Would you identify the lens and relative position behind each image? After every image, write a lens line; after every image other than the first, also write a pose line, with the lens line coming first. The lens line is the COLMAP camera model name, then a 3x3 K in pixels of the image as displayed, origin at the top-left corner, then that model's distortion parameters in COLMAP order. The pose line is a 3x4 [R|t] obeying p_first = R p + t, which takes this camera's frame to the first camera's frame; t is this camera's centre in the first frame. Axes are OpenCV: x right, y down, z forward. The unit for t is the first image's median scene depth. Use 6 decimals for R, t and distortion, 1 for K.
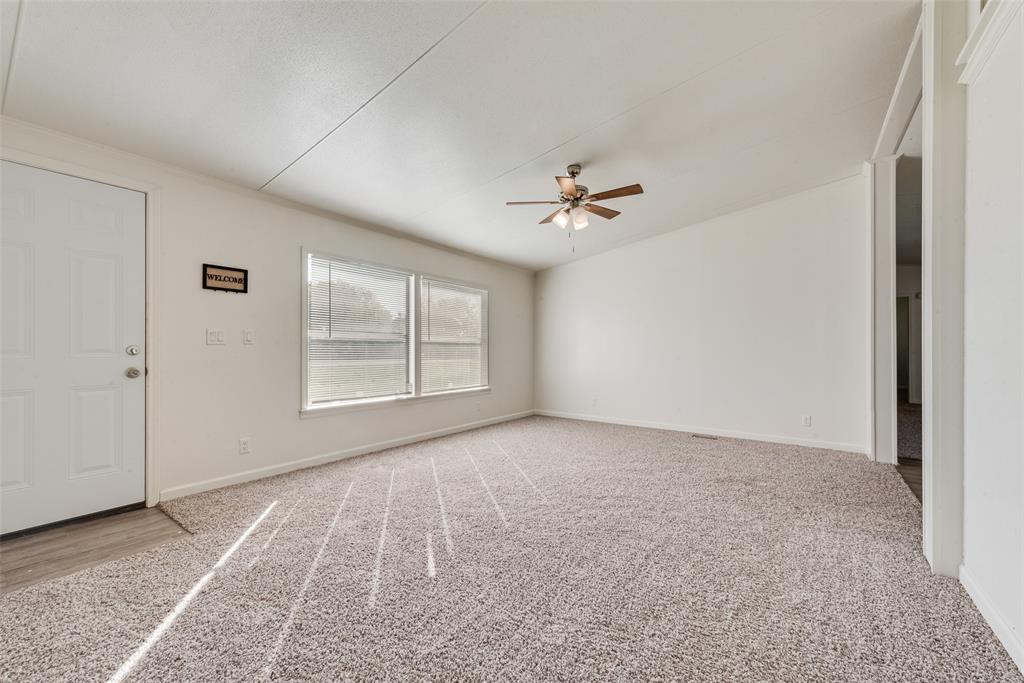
lens RADIAL K [[404.8, 0, 510.0], [0, 404.8, 343.5], [0, 0, 1]] dist [0.015189, -0.003093]
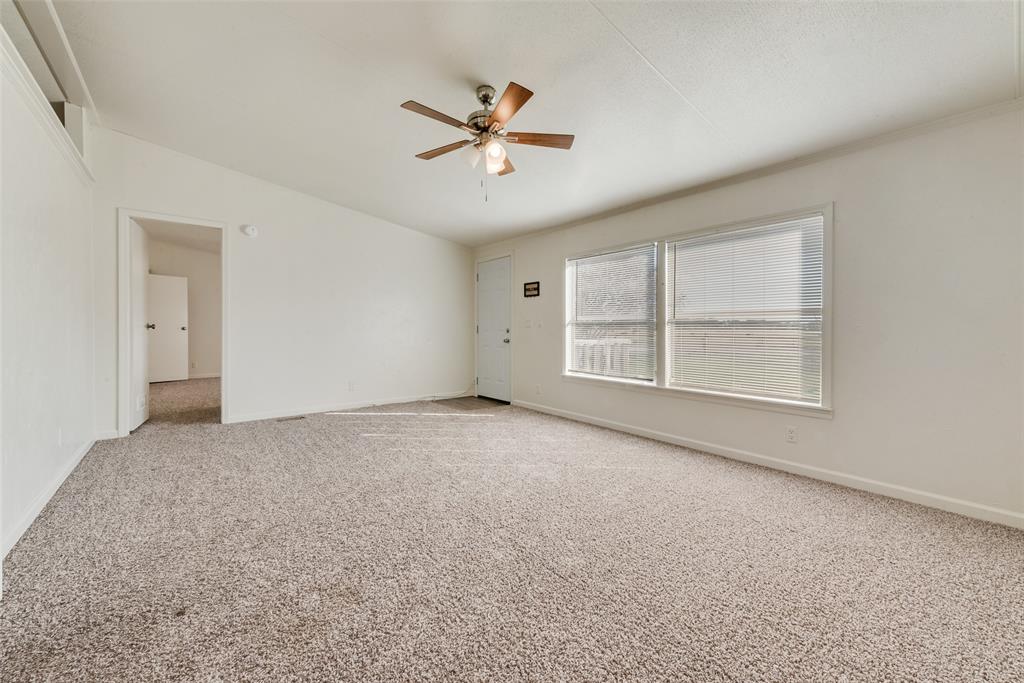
lens RADIAL K [[404.8, 0, 509.5], [0, 404.8, 334.2], [0, 0, 1]] dist [0.015189, -0.003093]
pose [[-0.270805, -0.000257, -0.962634, 0.891715], [0.002053, 0.999998, -0.000844, 0.029854], [0.962632, -0.002205, -0.270804, 1.246747]]
